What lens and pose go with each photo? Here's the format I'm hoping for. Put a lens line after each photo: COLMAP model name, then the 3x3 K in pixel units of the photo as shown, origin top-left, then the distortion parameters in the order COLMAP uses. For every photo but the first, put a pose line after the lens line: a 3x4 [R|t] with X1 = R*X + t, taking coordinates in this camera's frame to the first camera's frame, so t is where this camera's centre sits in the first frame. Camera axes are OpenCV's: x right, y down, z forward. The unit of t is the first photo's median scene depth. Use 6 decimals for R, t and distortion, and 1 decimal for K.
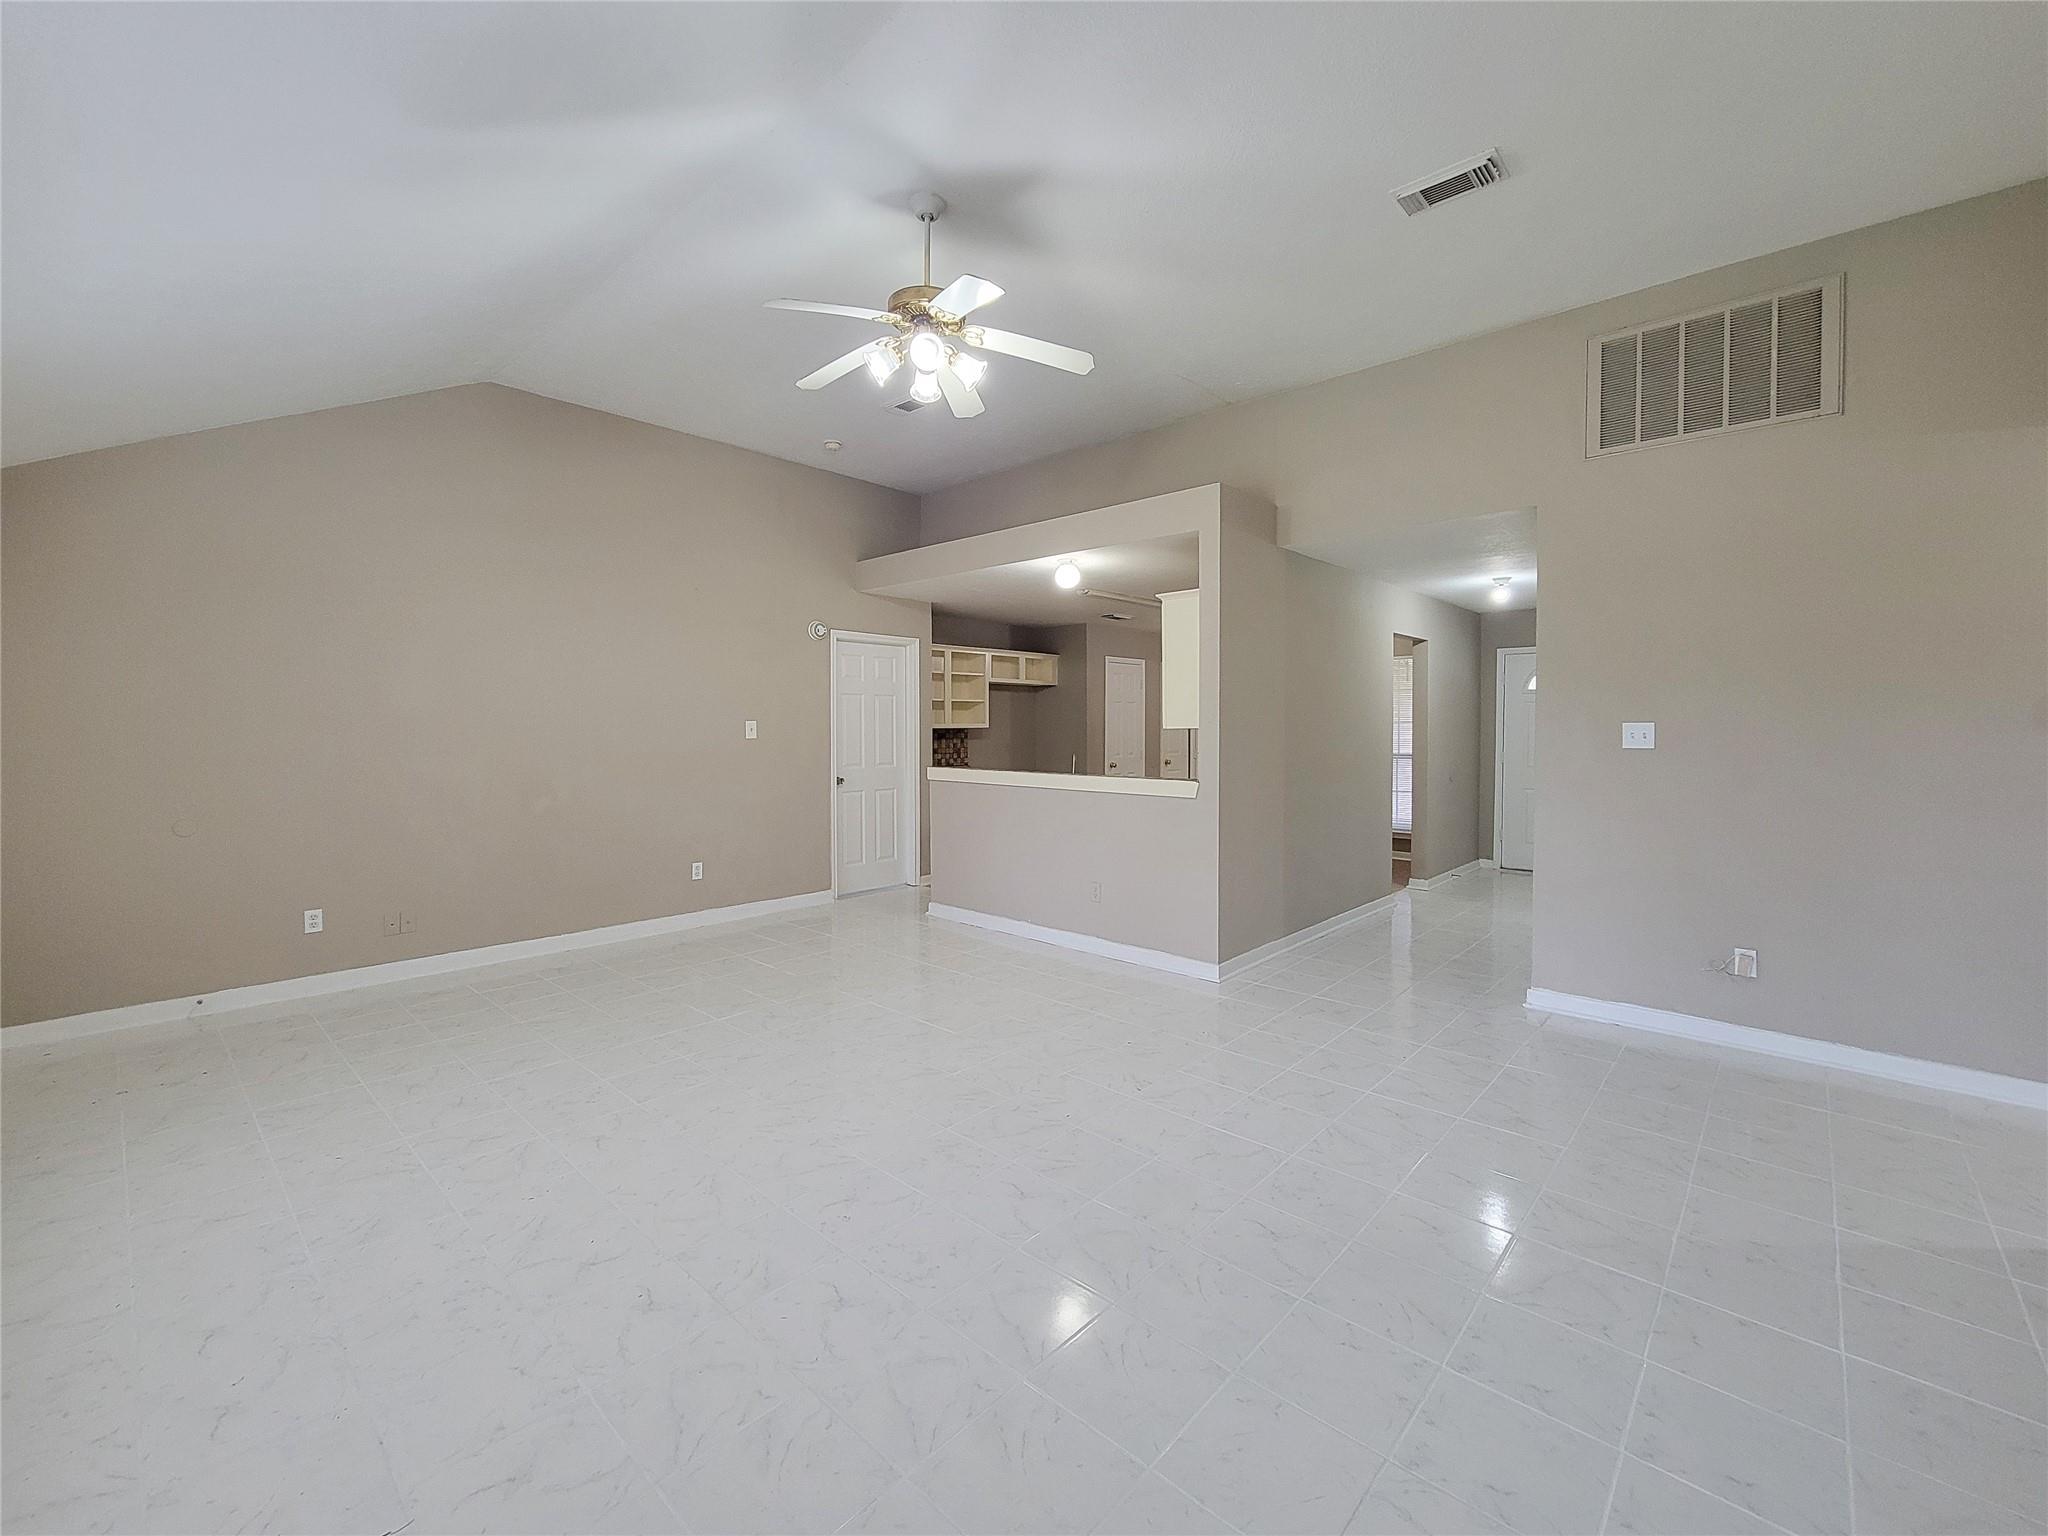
lens RADIAL K [[851.3, 0, 1001.5], [0, 851.3, 748.7], [0, 0, 1]] dist [0.003788, -0.003167]
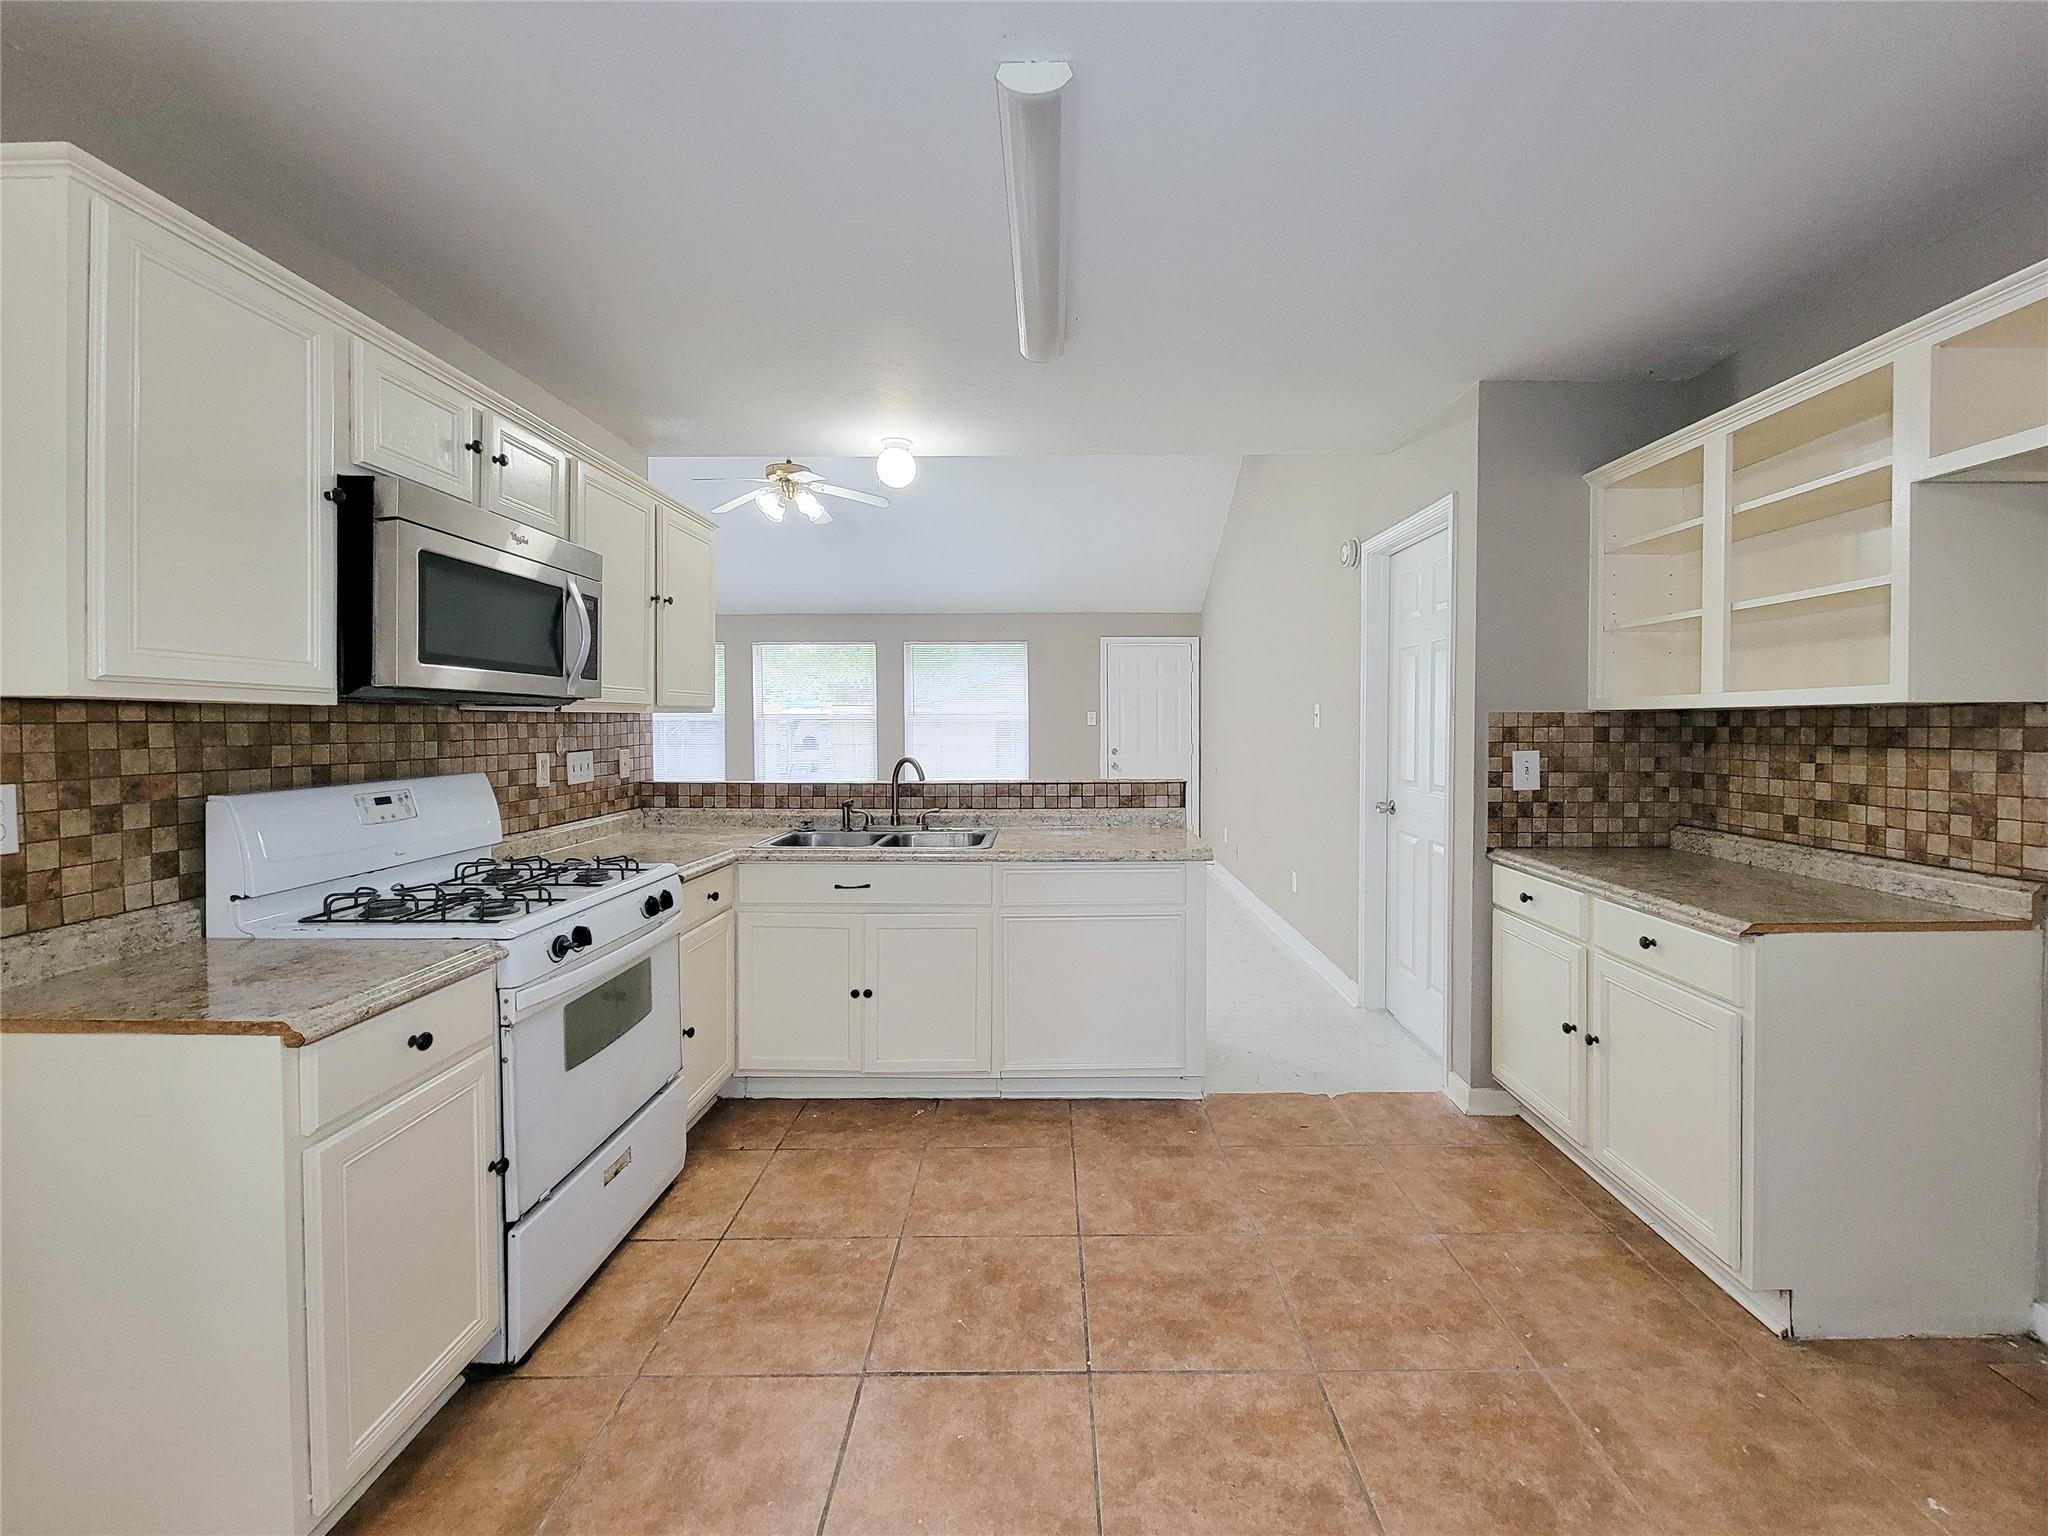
lens RADIAL K [[851.3, 0, 1078.9], [0, 851.3, 739.5], [0, 0, 1]] dist [0.003788, -0.003167]
pose [[-0.679591, 0.013180, -0.733473, 0.502626], [-0.019488, 0.999161, 0.036010, -0.035452], [0.733332, 0.038766, -0.678765, 1.777356]]
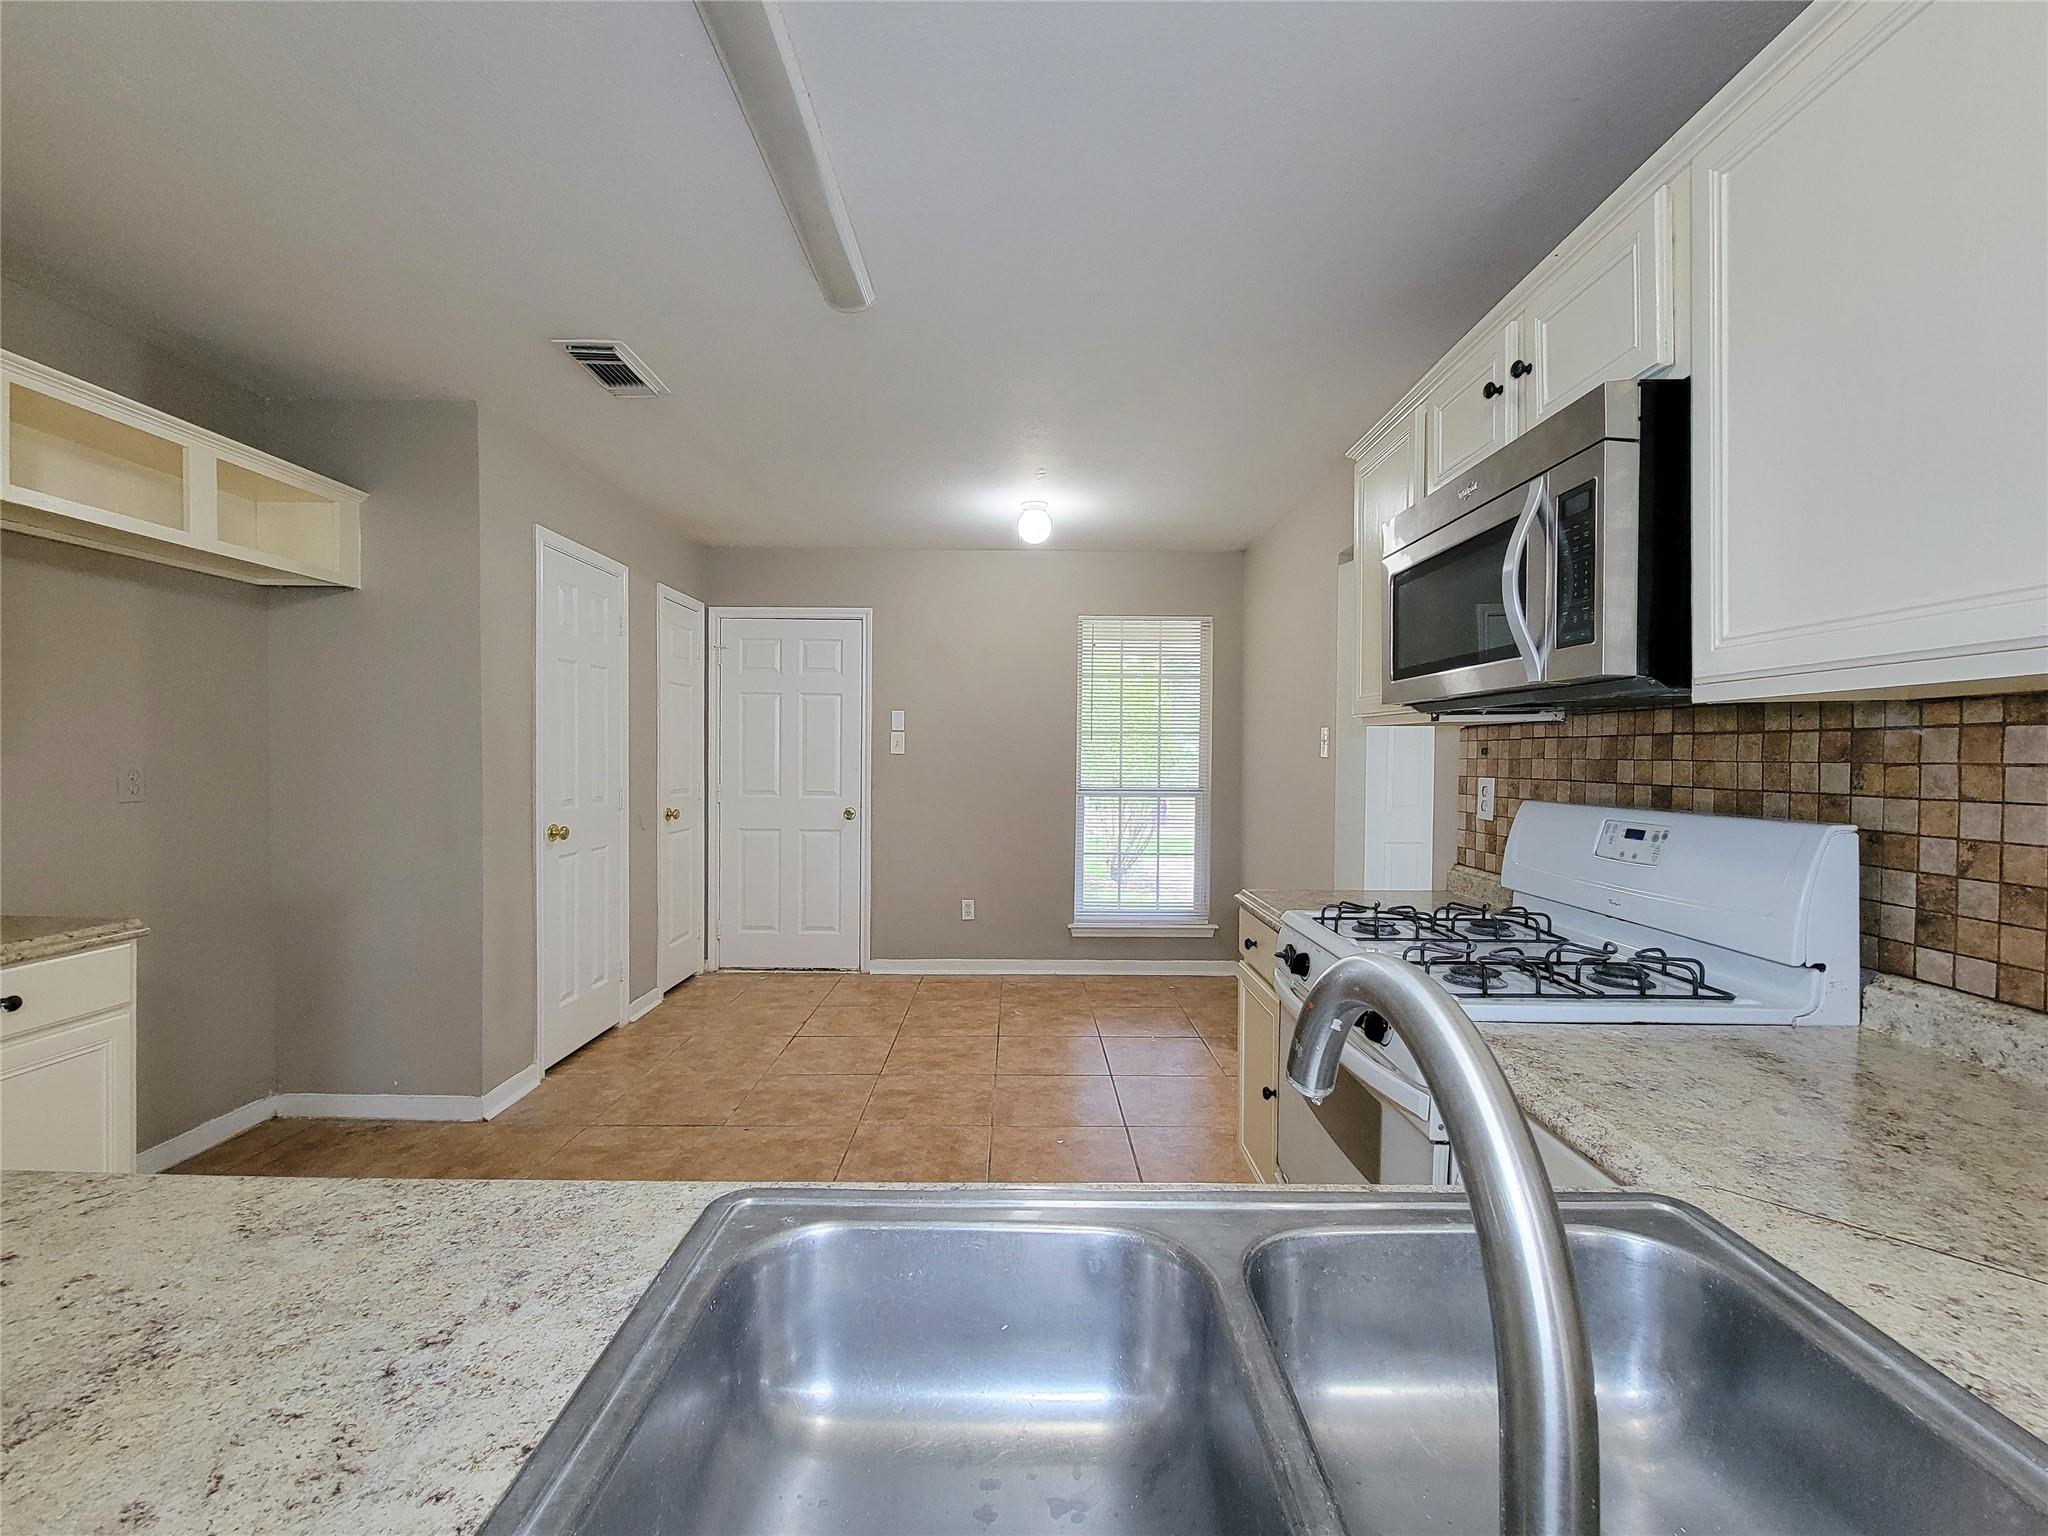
lens RADIAL K [[851.3, 0, 1037.4], [0, 851.3, 777.4], [0, 0, 1]] dist [0.003788, -0.003167]
pose [[0.702481, -0.013149, 0.711581, 0.032864], [0.008896, 0.999913, 0.009696, -0.010184], [-0.711647, -0.000481, 0.702537, 1.172757]]
